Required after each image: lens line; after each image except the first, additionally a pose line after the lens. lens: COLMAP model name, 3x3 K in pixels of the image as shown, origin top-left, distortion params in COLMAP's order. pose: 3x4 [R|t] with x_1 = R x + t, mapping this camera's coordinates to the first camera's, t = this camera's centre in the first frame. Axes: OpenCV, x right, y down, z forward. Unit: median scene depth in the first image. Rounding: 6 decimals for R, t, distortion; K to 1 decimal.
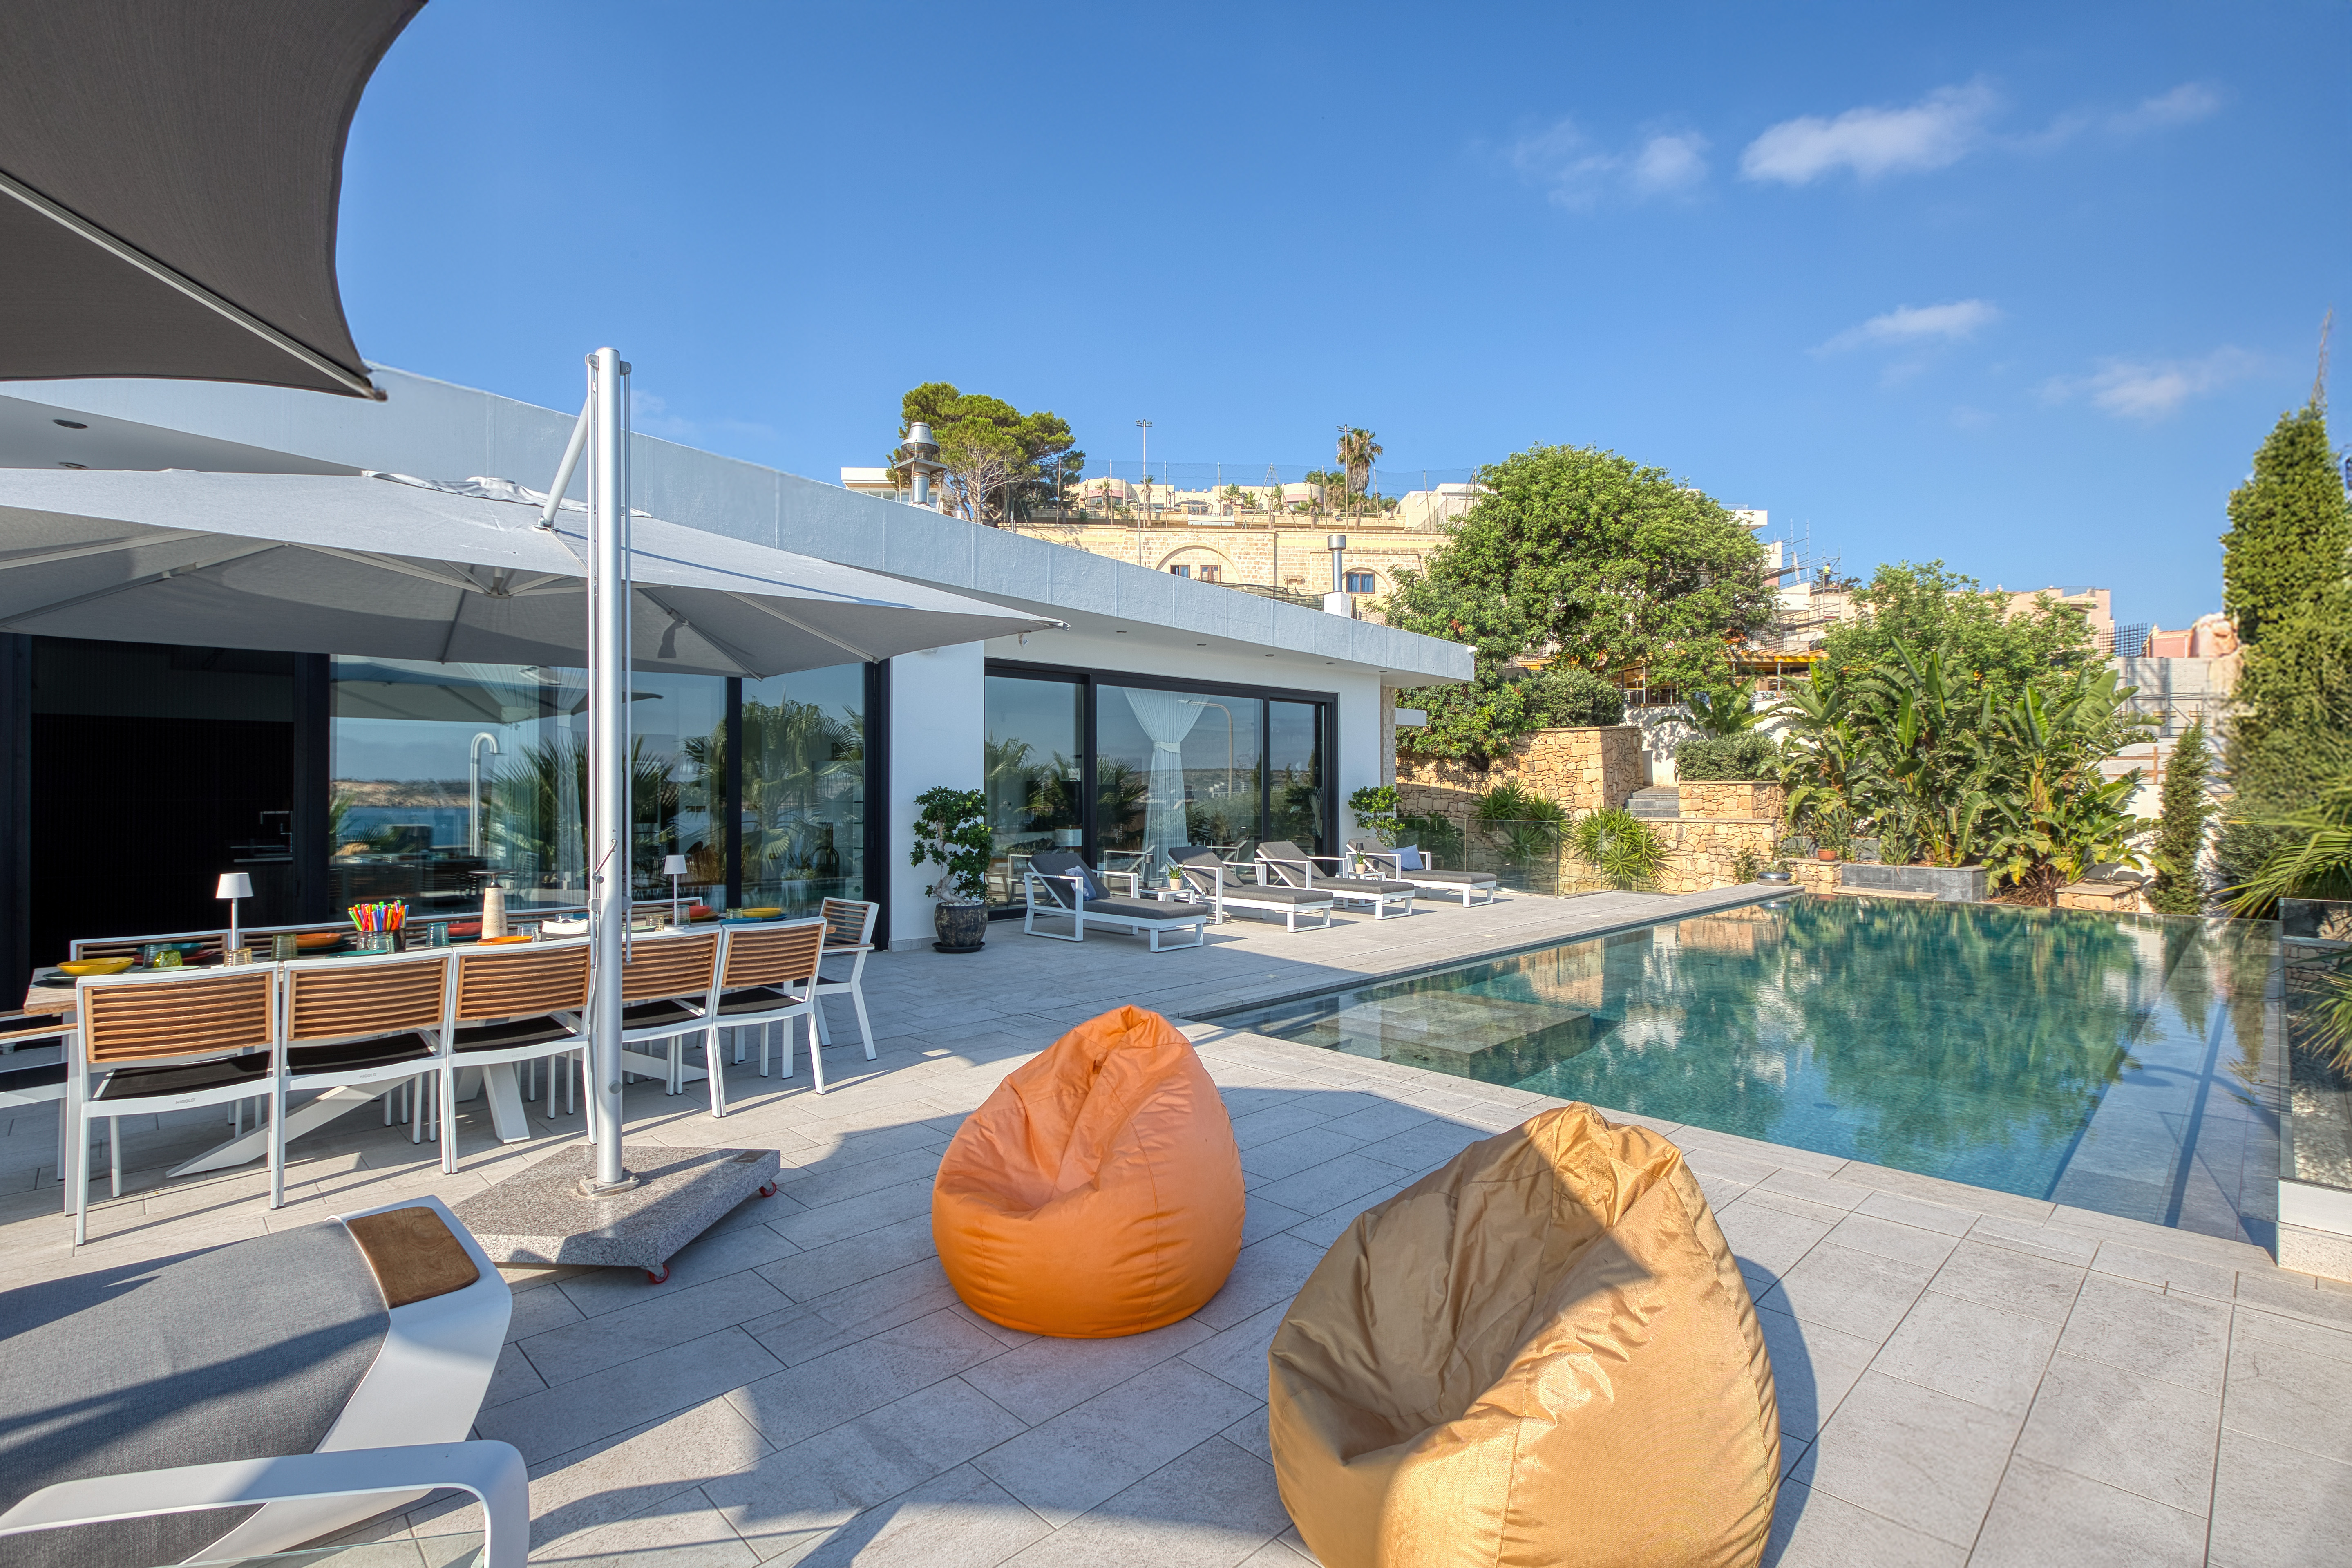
lens RADIAL K [[1091.0, 0, 1173.5], [0, 1091.0, 787.6], [0, 0, 1]] dist [0.005790, -0.002364]
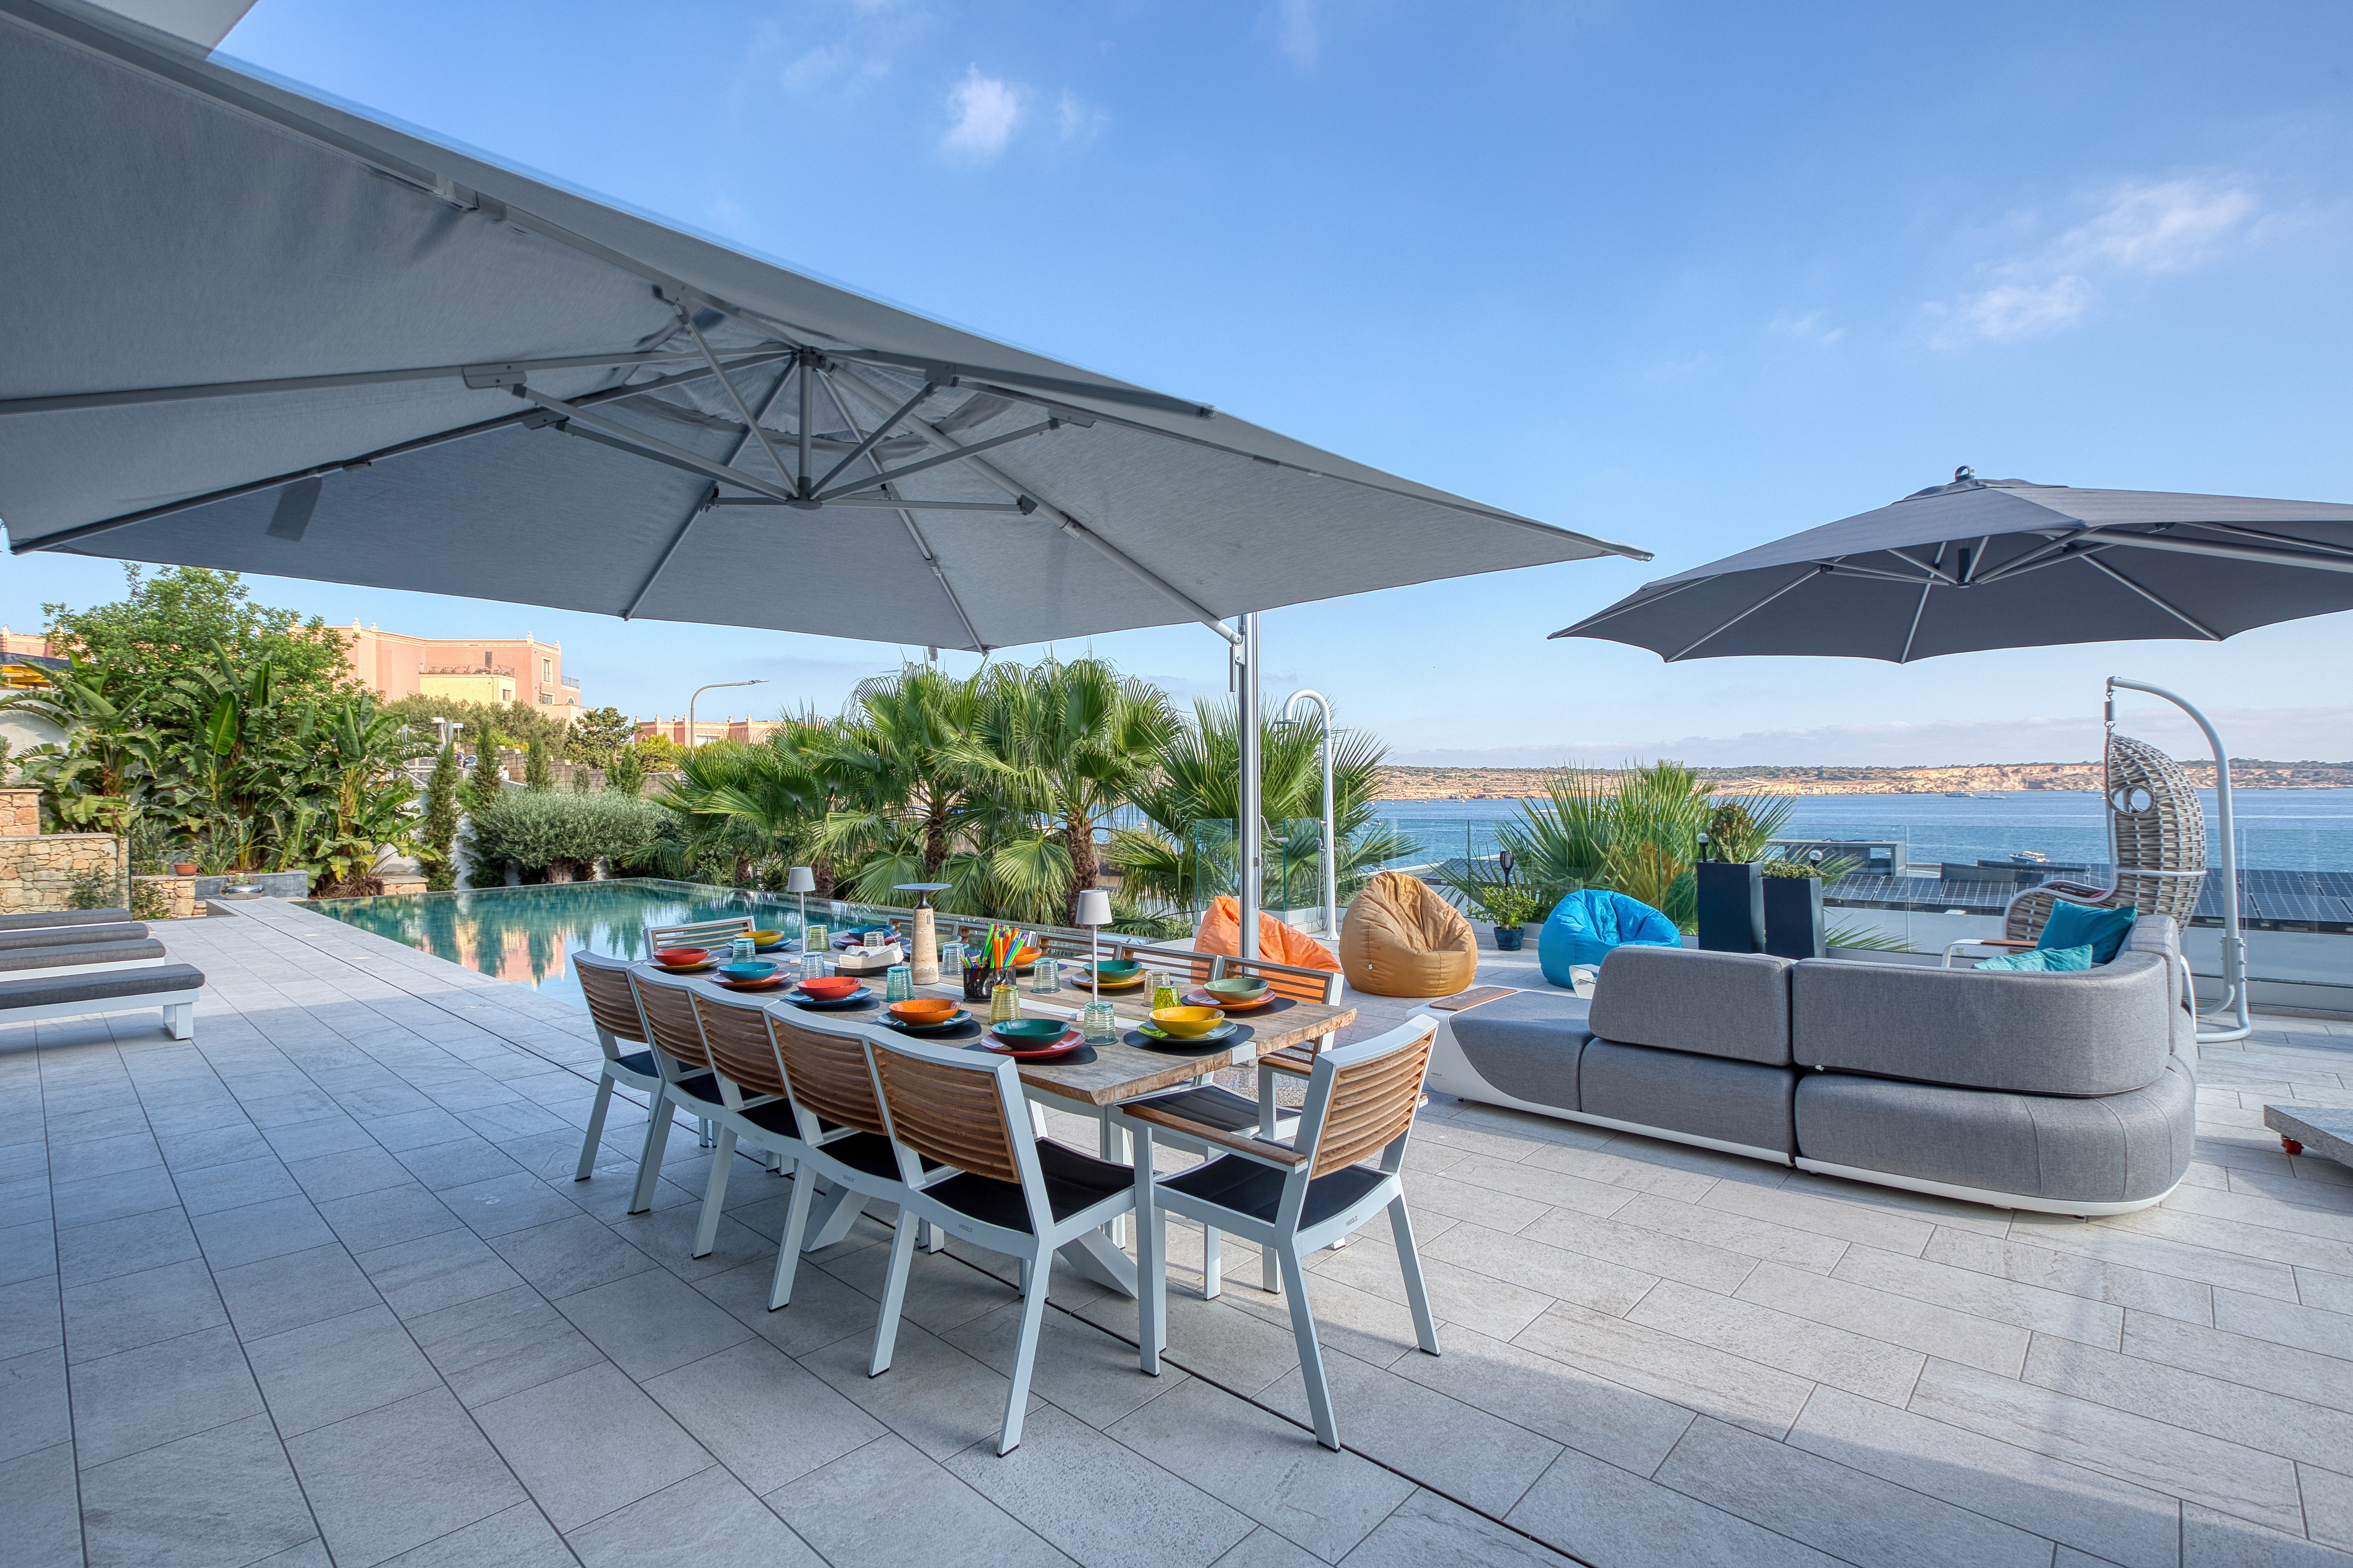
lens RADIAL K [[1091.3, 0, 1173.9], [0, 1091.3, 787.7], [0, 0, 1]] dist [0.005790, -0.002364]
pose [[-0.039379, -0.001568, 0.999223, -0.349314], [0.011474, 0.999932, 0.002021, 0.001046], [-0.999158, 0.011544, -0.039359, 0.203803]]
